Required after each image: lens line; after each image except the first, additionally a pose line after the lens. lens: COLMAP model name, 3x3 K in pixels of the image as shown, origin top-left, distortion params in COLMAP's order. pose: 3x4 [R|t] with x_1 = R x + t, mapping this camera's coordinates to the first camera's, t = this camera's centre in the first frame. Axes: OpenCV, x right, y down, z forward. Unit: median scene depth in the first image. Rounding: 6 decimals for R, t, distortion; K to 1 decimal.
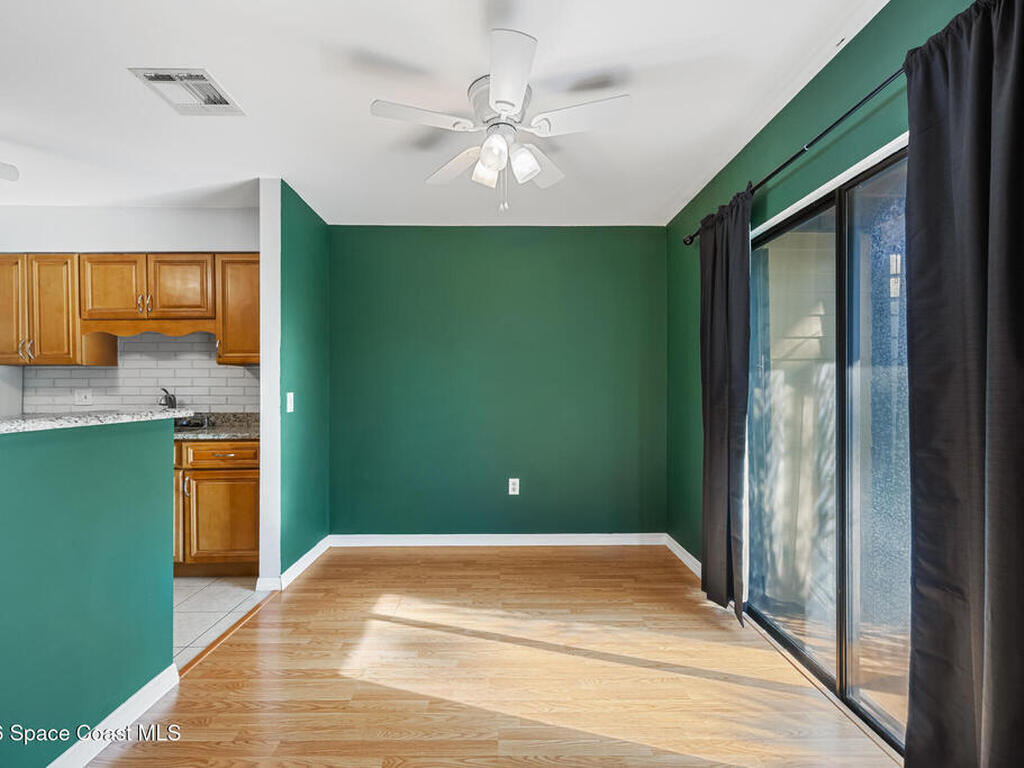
lens RADIAL K [[454.3, 0, 508.6], [0, 454.3, 388.6], [0, 0, 1]] dist [0.005972, 0.000093]
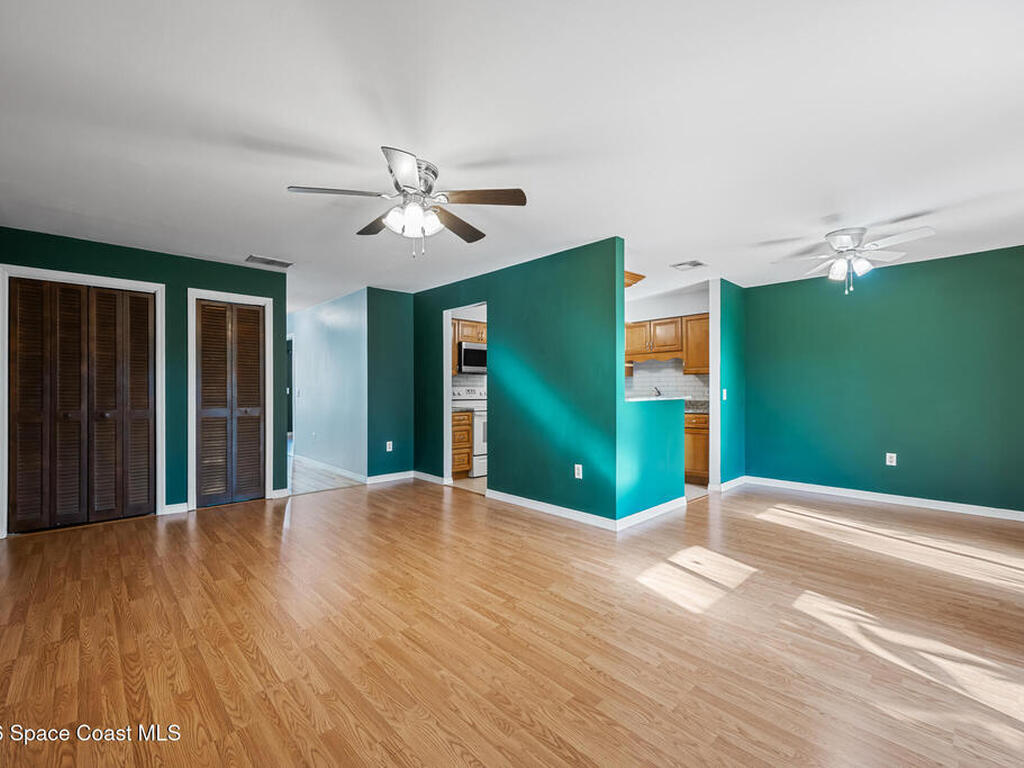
lens RADIAL K [[454.3, 0, 508.6], [0, 454.3, 388.6], [0, 0, 1]] dist [0.005972, 0.000093]
pose [[0.672934, -0.001198, -0.739701, 0.274033], [0.003135, 0.999994, 0.001232, 0.000190], [0.739696, -0.003148, 0.672934, -0.823997]]
